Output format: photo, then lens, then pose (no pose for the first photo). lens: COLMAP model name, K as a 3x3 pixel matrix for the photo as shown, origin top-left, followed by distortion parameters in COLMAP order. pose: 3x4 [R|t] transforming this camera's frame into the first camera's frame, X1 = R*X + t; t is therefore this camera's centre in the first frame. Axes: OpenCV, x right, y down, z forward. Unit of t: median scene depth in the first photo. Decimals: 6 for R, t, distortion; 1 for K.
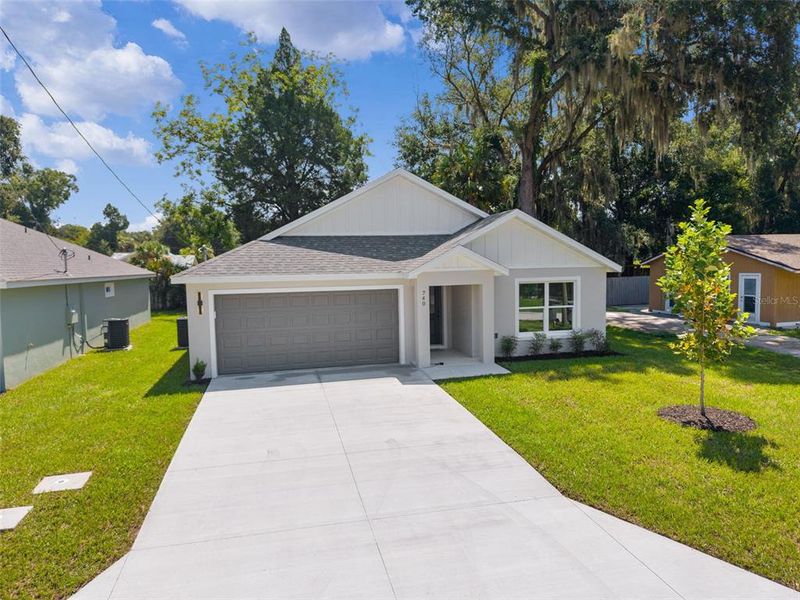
lens RADIAL K [[542.2, 0, 404.2], [0, 542.2, 300.5], [0, 0, 1]] dist [0.017287, -0.004278]
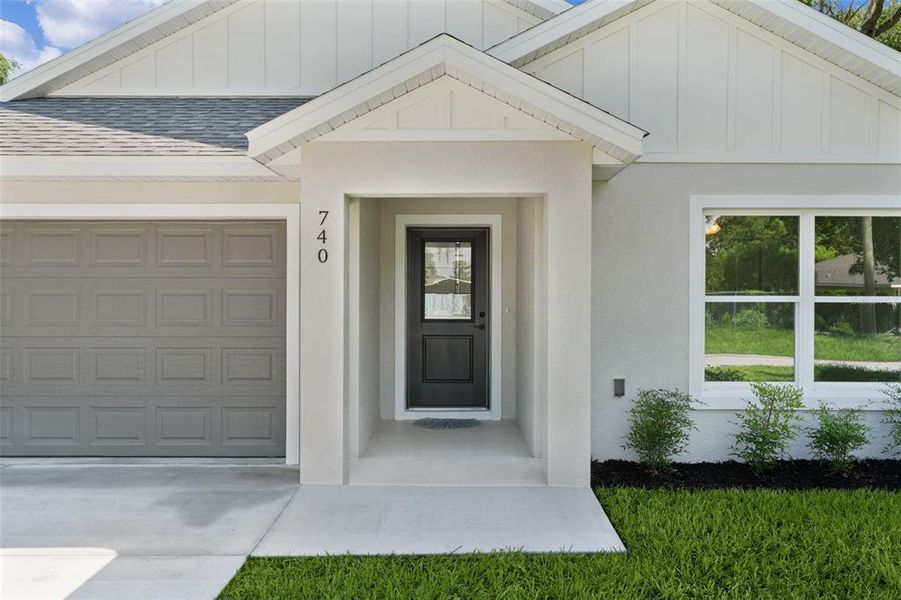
lens RADIAL K [[729.4, 0, 450.5], [0, 729.4, 300.0], [0, 0, 1]] dist [0.003251, 0.003460]
pose [[0.971355, 0.021914, -0.236622, 0.172457], [-0.037289, 0.997459, -0.060699, 0.044335], [0.234691, 0.067784, 0.969704, 0.585252]]
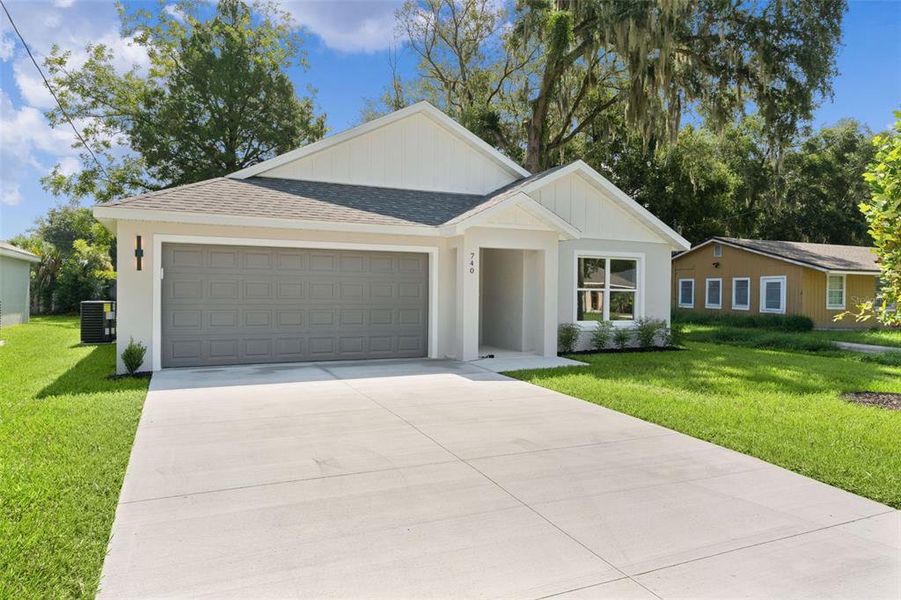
lens RADIAL K [[584.6, 0, 453.3], [0, 584.6, 296.7], [0, 0, 1]] dist [0.001226, 0.002287]
pose [[0.978825, 0.027708, 0.202813, -0.131275], [-0.014507, 0.997695, -0.066291, 0.083418], [-0.204183, 0.061945, 0.976971, 0.219943]]
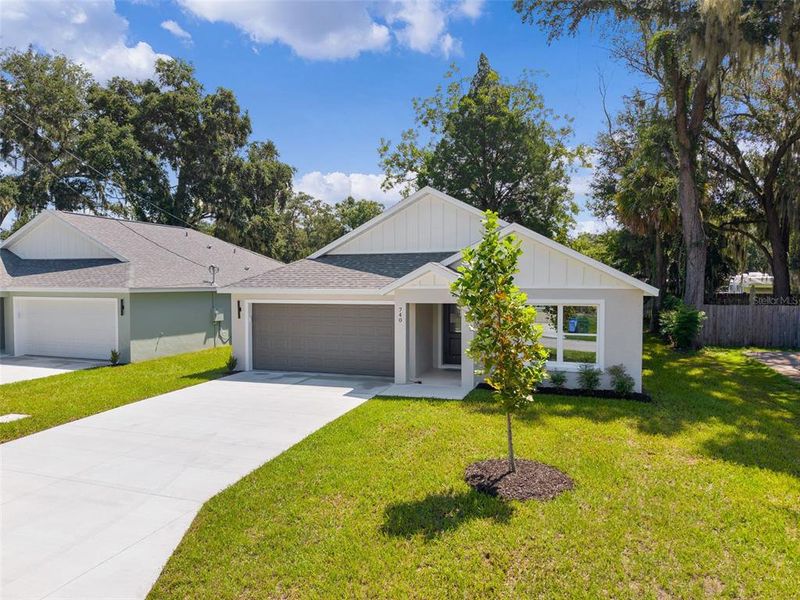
lens RADIAL K [[542.2, 0, 404.2], [0, 542.2, 300.5], [0, 0, 1]] dist [0.017287, -0.004278]
pose [[0.838481, 0.037540, -0.543636, 0.530776], [-0.052667, 0.998537, -0.012279, -0.017318], [0.542380, 0.038927, 0.839231, 0.141304]]
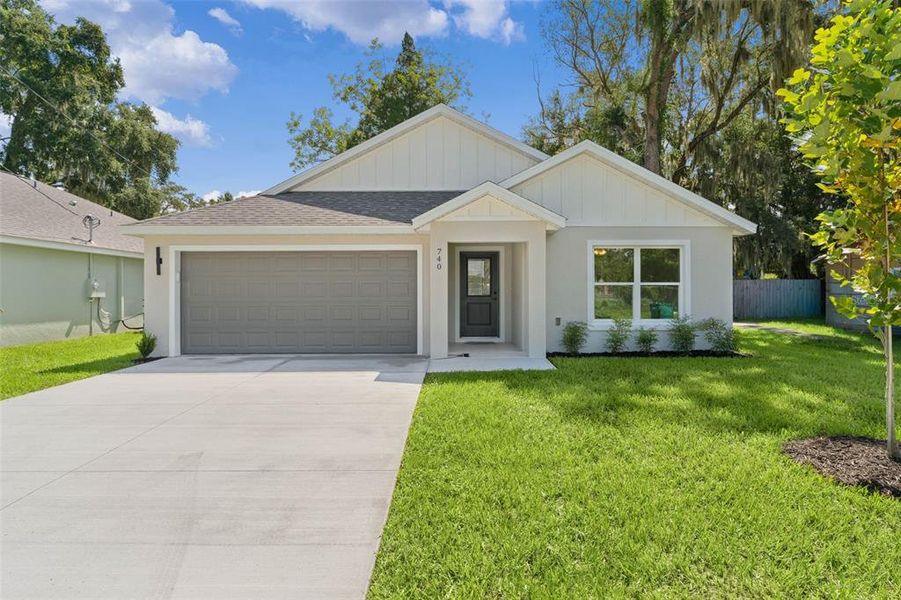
lens RADIAL K [[508.4, 0, 454.8], [0, 508.4, 285.9], [0, 0, 1]] dist [0.002742, 0.002605]
pose [[0.973498, 0.014577, -0.228231, 0.187801], [-0.032343, 0.996712, -0.074296, 0.071584], [0.226397, 0.079709, 0.970768, 0.326548]]
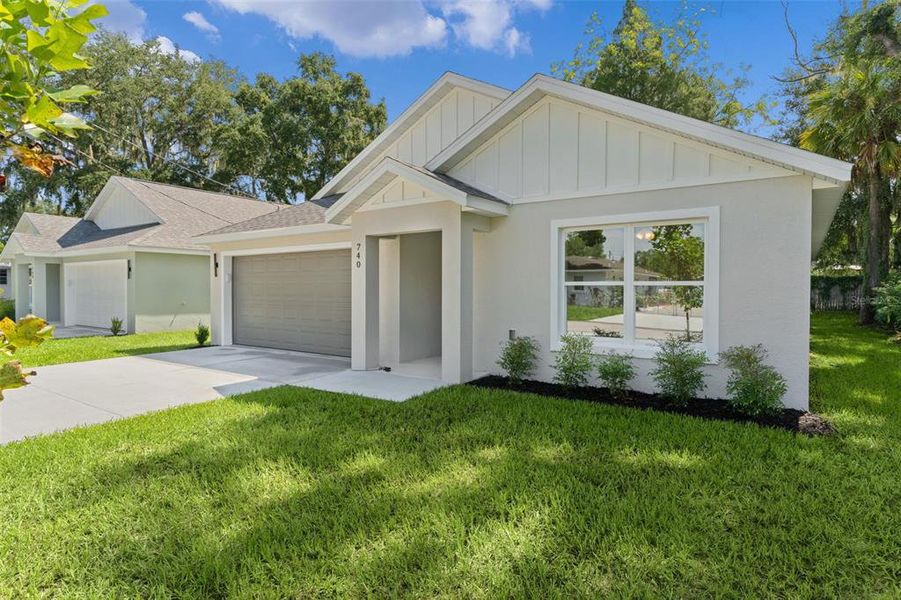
lens RADIAL K [[494.3, 0, 453.9], [0, 494.3, 295.7], [0, 0, 1]] dist [0.003932, 0.000908]
pose [[0.659366, 0.032321, -0.751127, 0.476986], [-0.065586, 0.997739, -0.014641, 0.037973], [0.748956, 0.058917, 0.659995, 0.643454]]
